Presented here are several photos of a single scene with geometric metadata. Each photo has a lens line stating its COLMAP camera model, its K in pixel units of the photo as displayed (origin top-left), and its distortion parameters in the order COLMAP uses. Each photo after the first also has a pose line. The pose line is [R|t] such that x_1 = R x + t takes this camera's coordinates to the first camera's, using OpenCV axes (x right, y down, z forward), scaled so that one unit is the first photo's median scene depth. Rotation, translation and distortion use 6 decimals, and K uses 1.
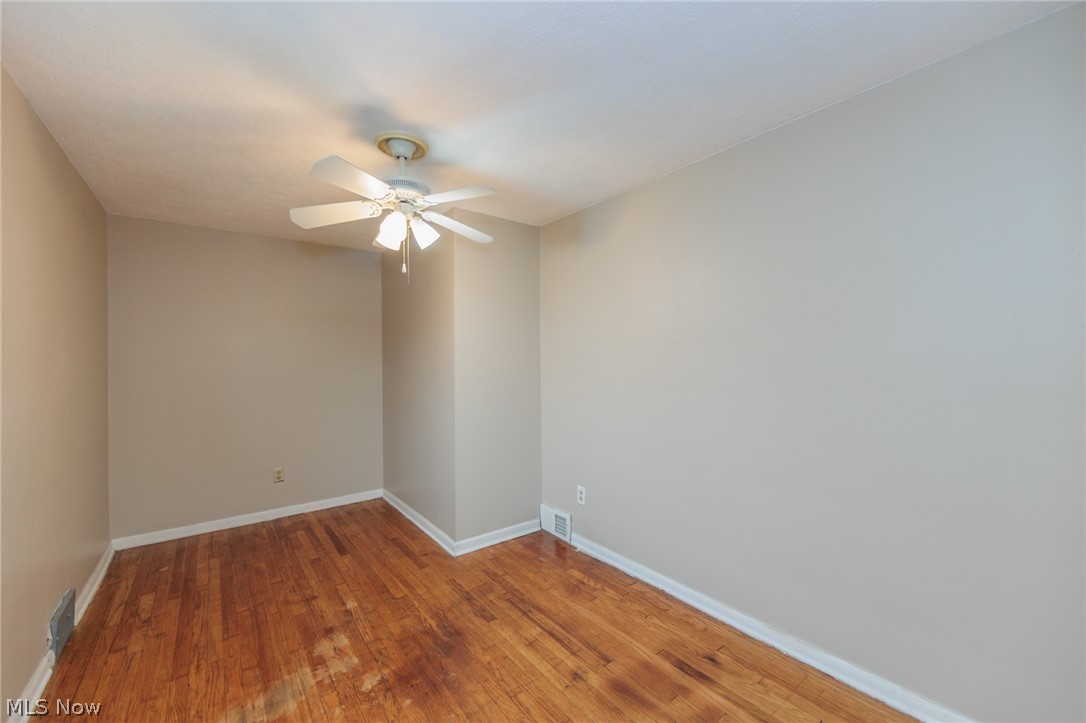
lens RADIAL K [[432.7, 0, 549.4], [0, 432.7, 359.5], [0, 0, 1]] dist [-0.002085, -0.000229]
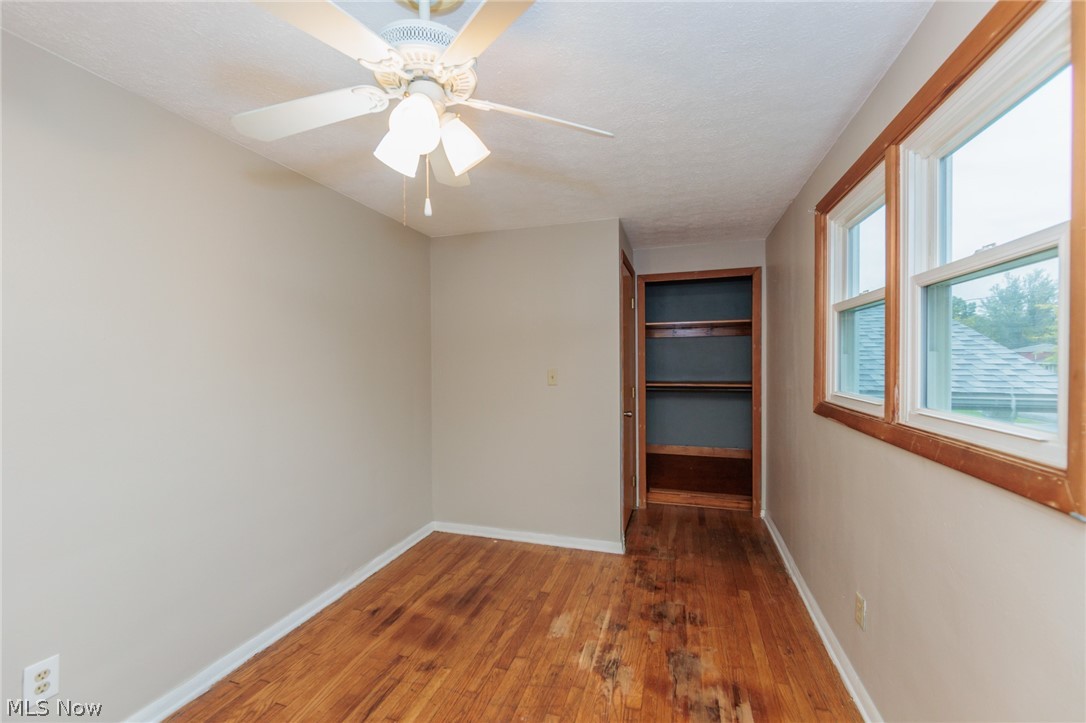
lens RADIAL K [[432.7, 0, 549.4], [0, 432.7, 359.5], [0, 0, 1]] dist [-0.002085, -0.000229]
pose [[-0.573343, 0.012450, 0.819221, -0.919087], [0.008553, 0.999921, -0.009210, -0.016933], [-0.819271, 0.001726, -0.573404, 1.266364]]
